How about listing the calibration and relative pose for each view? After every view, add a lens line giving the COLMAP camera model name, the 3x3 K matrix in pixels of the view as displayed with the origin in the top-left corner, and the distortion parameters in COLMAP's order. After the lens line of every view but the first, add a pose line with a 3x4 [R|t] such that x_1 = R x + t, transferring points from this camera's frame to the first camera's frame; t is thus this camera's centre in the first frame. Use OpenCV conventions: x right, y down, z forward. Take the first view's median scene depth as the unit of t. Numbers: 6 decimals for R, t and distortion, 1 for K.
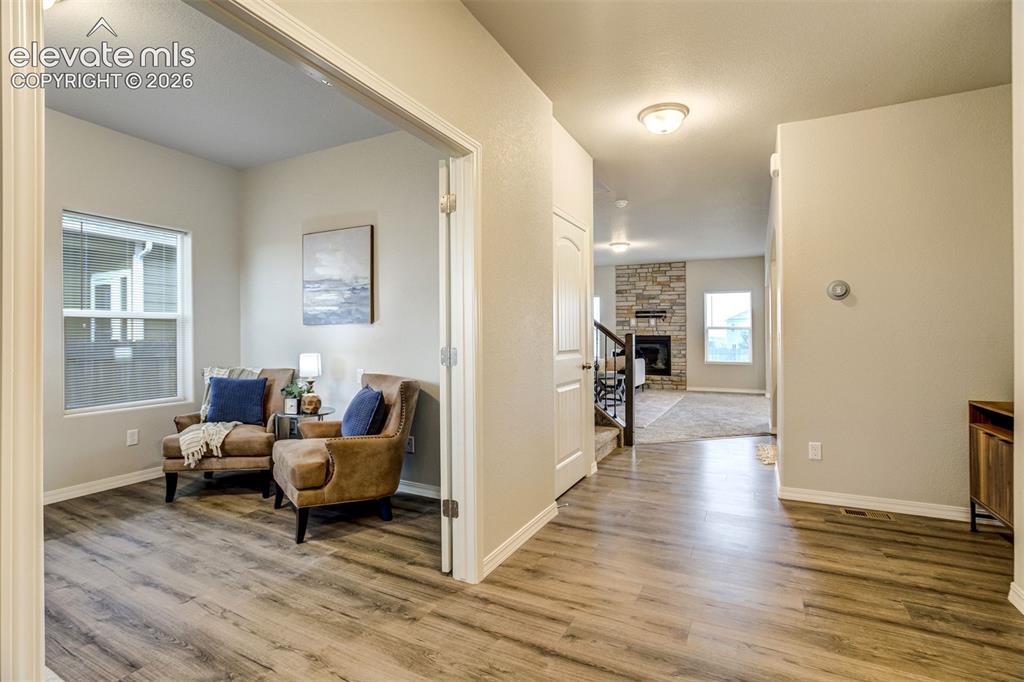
lens RADIAL K [[479.9, 0, 516.3], [0, 479.9, 337.3], [0, 0, 1]] dist [-0.050896, 0.038927]
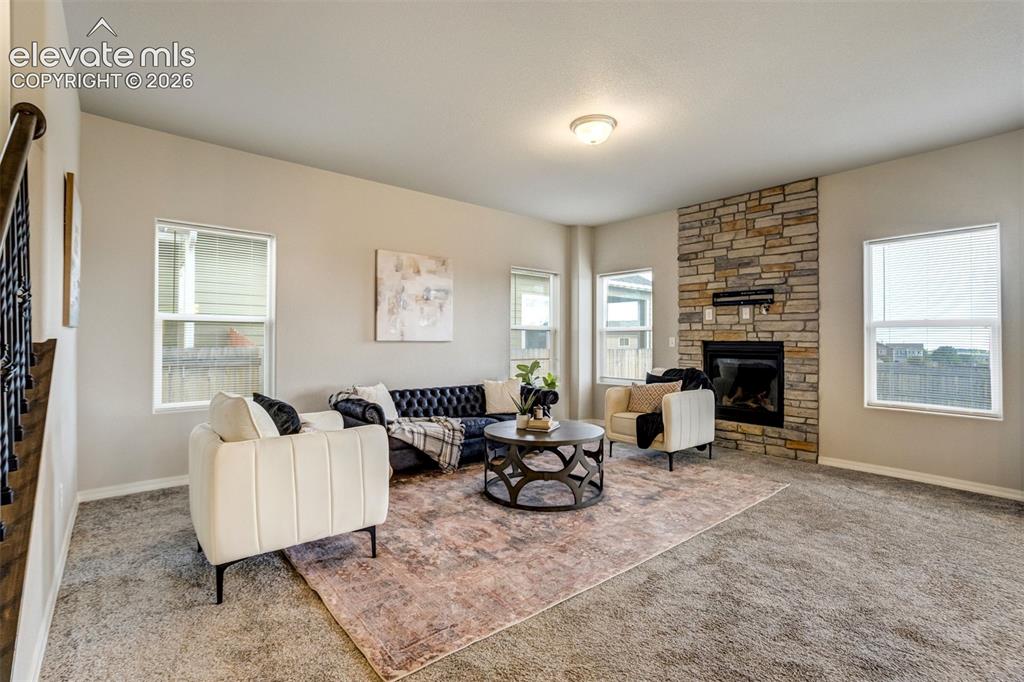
lens RADIAL K [[479.9, 0, 516.3], [0, 479.9, 337.3], [0, 0, 1]] dist [-0.050896, 0.038927]
pose [[0.915647, 0.002148, -0.401978, 0.267199], [-0.003748, 0.999988, -0.003194, -0.005324], [0.401966, 0.004431, 0.915644, 0.467178]]
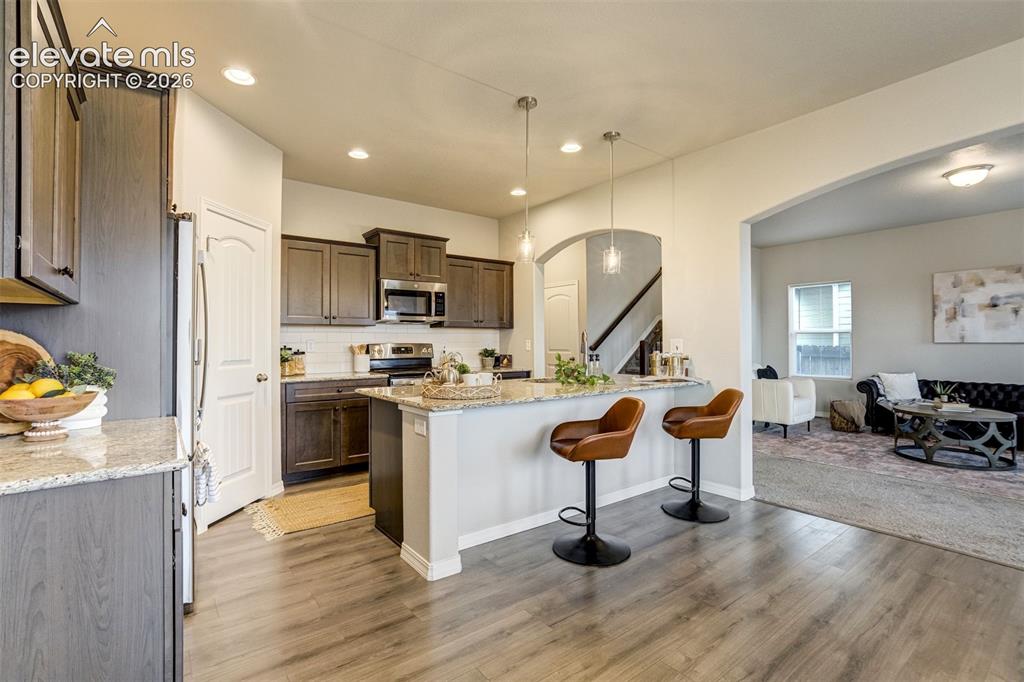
lens RADIAL K [[479.9, 0, 516.3], [0, 479.9, 337.3], [0, 0, 1]] dist [-0.050896, 0.038927]
pose [[-0.439521, -0.005505, -0.898215, 0.745111], [0.007094, 0.999929, -0.009599, -0.007526], [0.898204, -0.010591, -0.439451, 0.622510]]
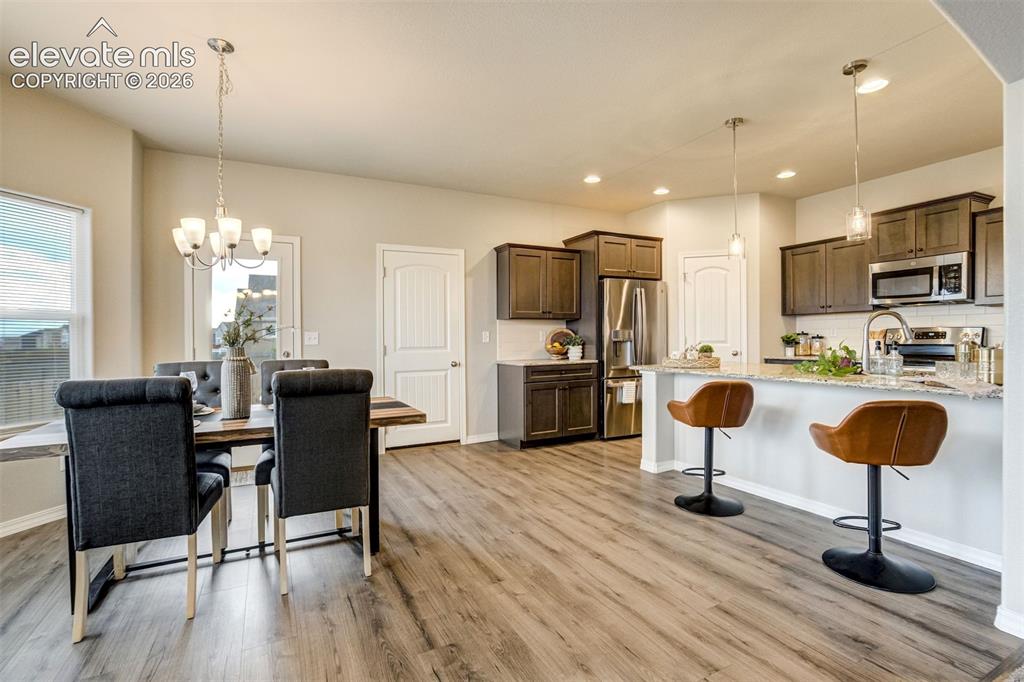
lens RADIAL K [[479.9, 0, 516.3], [0, 479.9, 337.3], [0, 0, 1]] dist [-0.050896, 0.038927]
pose [[-0.807642, 0.011662, 0.589558, 0.388896], [0.016178, 0.999866, 0.002385, -0.005164], [-0.589451, 0.011464, -0.807722, 0.879482]]
